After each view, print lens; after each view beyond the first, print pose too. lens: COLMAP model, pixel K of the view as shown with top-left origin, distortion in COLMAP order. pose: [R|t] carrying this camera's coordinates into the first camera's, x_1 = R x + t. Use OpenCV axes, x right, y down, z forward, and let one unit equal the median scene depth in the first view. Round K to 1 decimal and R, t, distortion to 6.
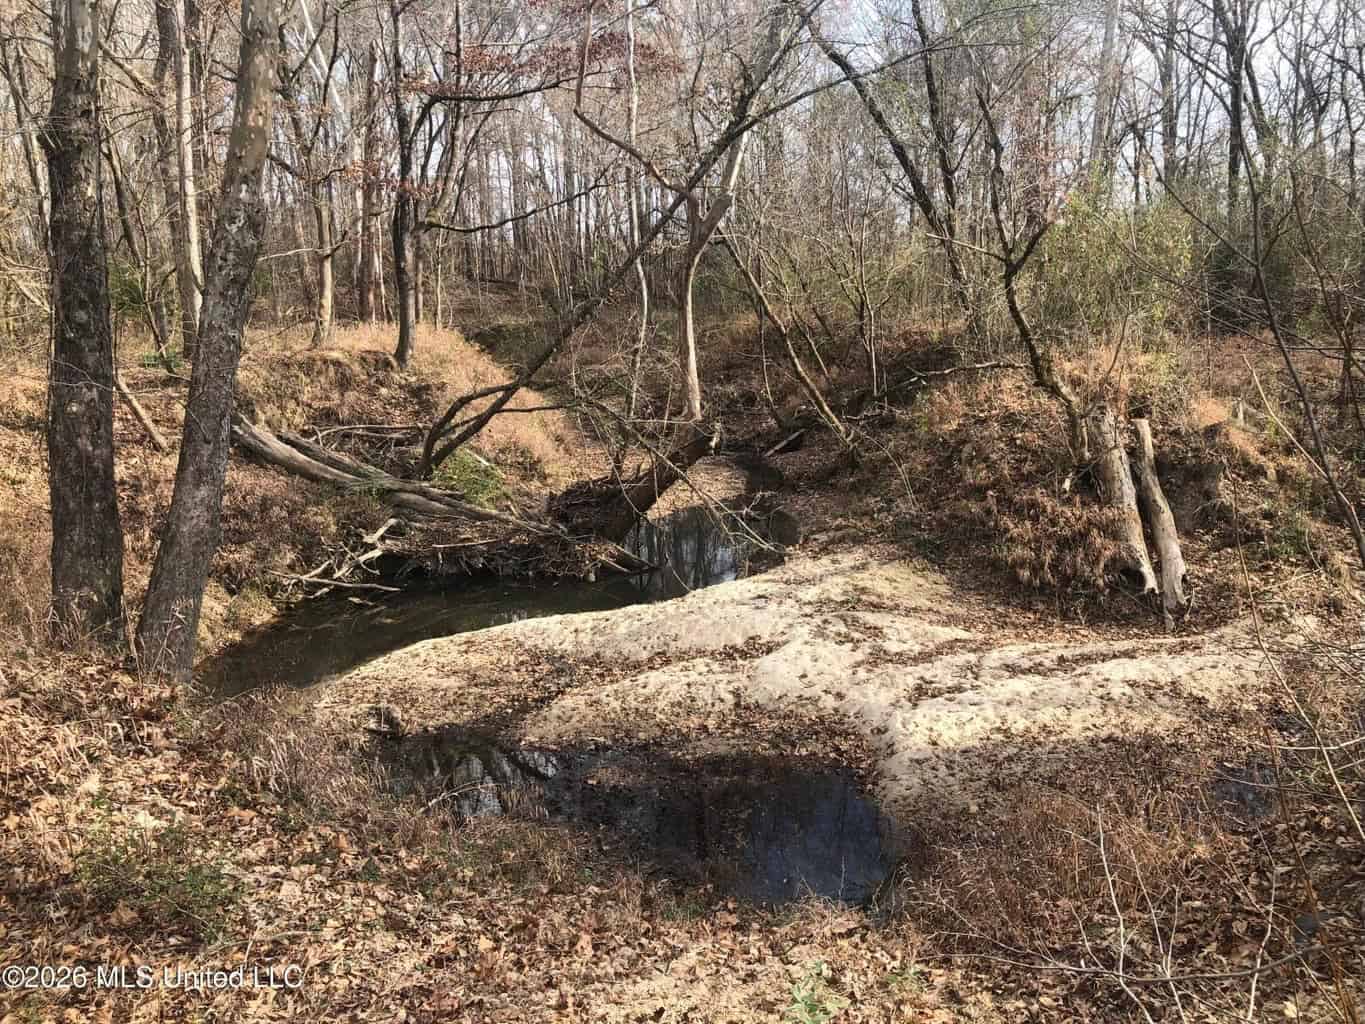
lens RADIAL K [[1094.0, 0, 682.4], [0, 1094.0, 511.1], [0, 0, 1]] dist [0.008856, -0.028497]
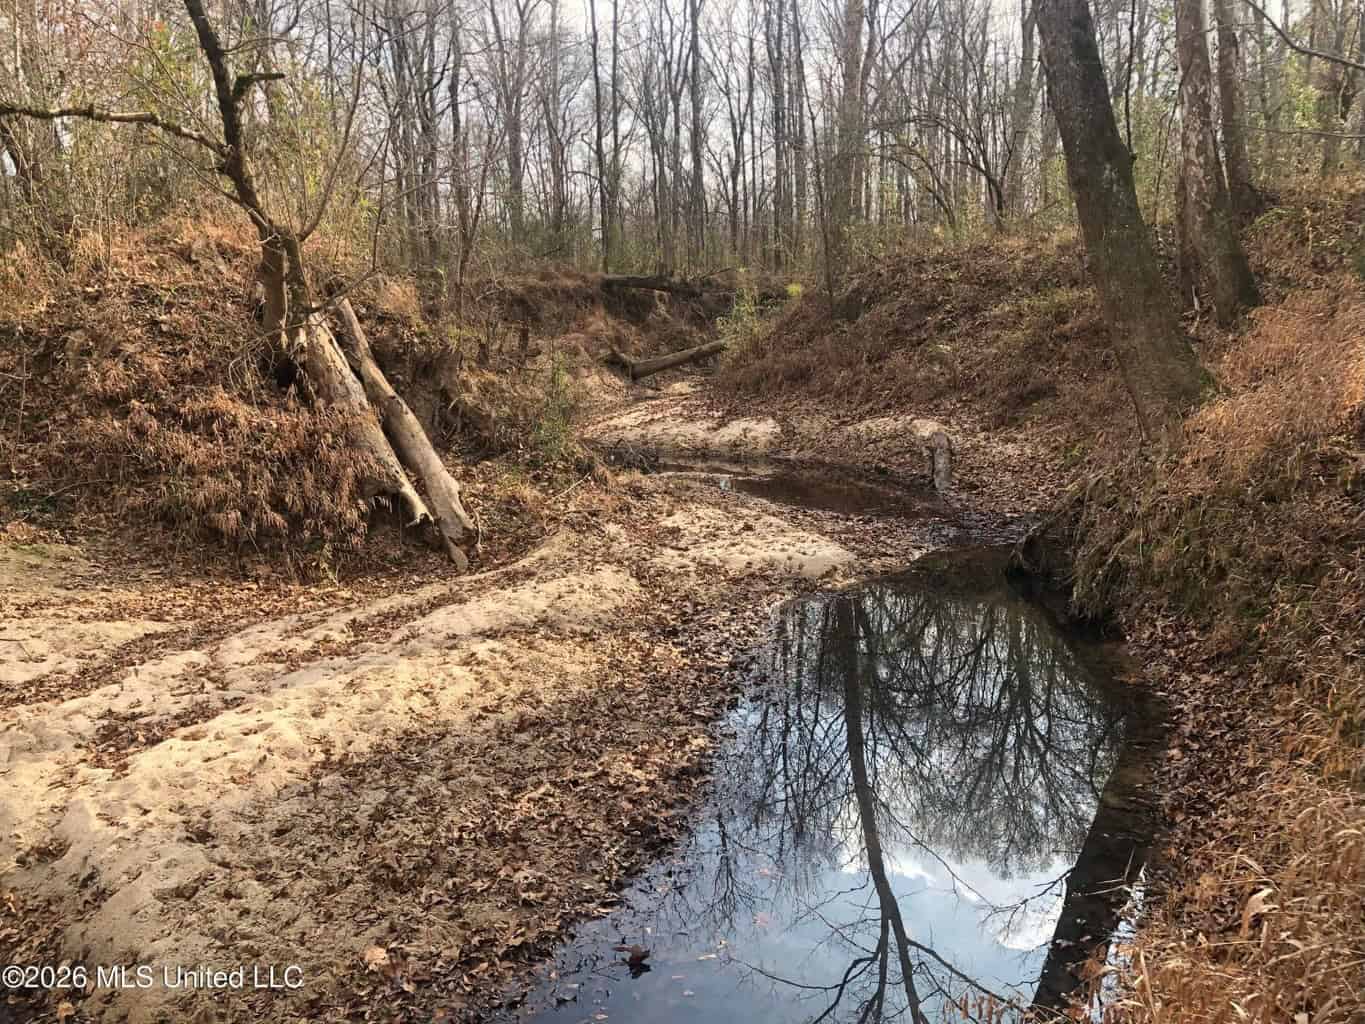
lens RADIAL K [[1094.0, 0, 684.0], [0, 1094.0, 512.9], [0, 0, 1]] dist [0.008856, -0.028497]
pose [[0.668973, -0.105281, 0.735792, 0.044592], [0.142052, 0.989781, 0.012471, 0.084845], [-0.729586, 0.096178, 0.677092, 0.438551]]
